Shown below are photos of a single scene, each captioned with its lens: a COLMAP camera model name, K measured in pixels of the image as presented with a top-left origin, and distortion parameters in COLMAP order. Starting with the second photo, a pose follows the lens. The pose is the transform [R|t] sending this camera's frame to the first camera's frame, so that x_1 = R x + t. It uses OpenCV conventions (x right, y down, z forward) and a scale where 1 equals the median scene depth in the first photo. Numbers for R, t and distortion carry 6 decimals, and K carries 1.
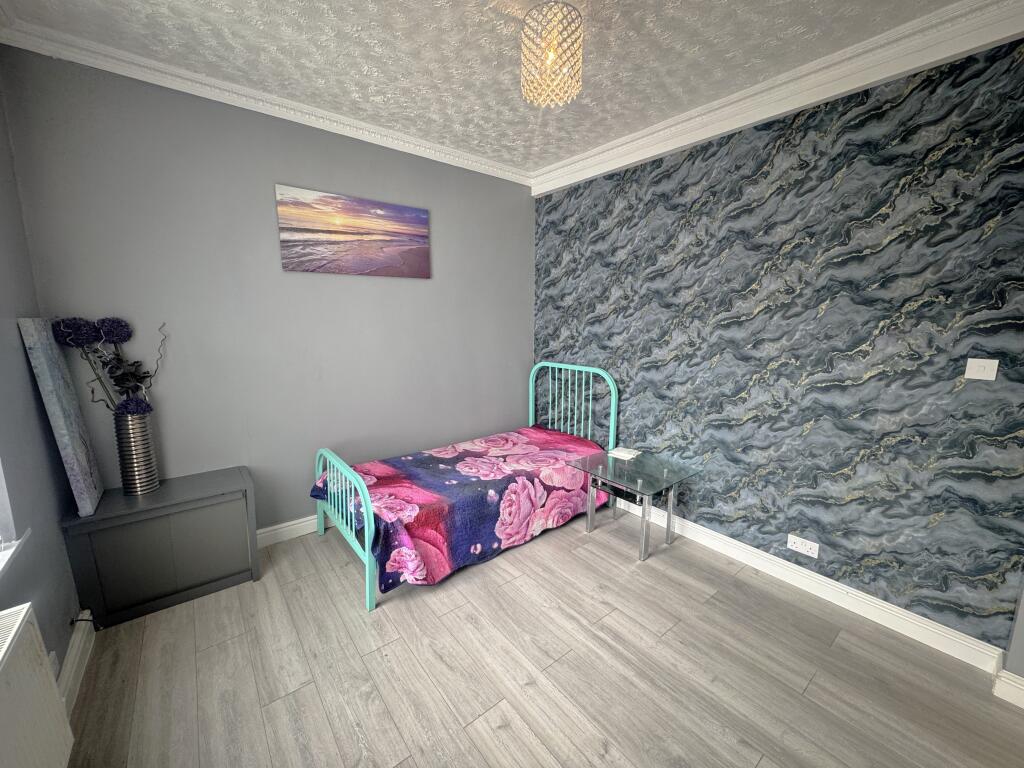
lens RADIAL K [[406.7, 0, 512.5], [0, 406.7, 382.8], [0, 0, 1]] dist [-0.002327, -0.000363]
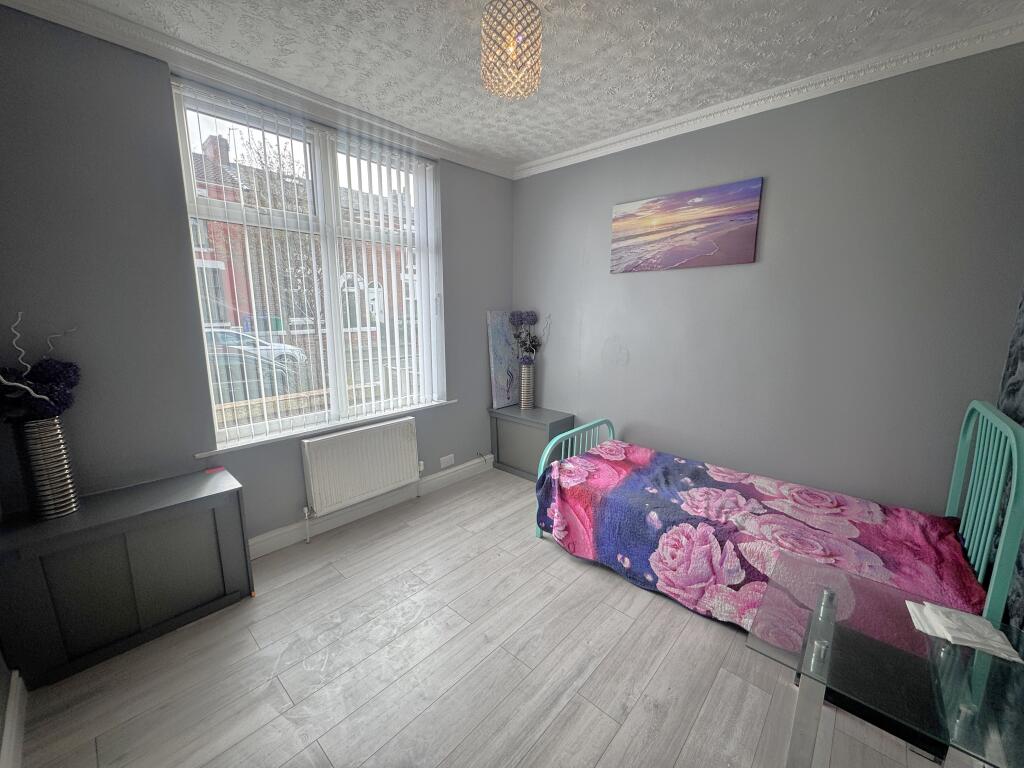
lens RADIAL K [[406.7, 0, 512.5], [0, 406.7, 382.8], [0, 0, 1]] dist [-0.002327, -0.000363]
pose [[0.163153, 0.168433, -0.972117, 0.630295], [-0.160942, 0.976665, 0.142210, -0.069768], [0.973385, 0.133252, 0.186454, 0.476010]]
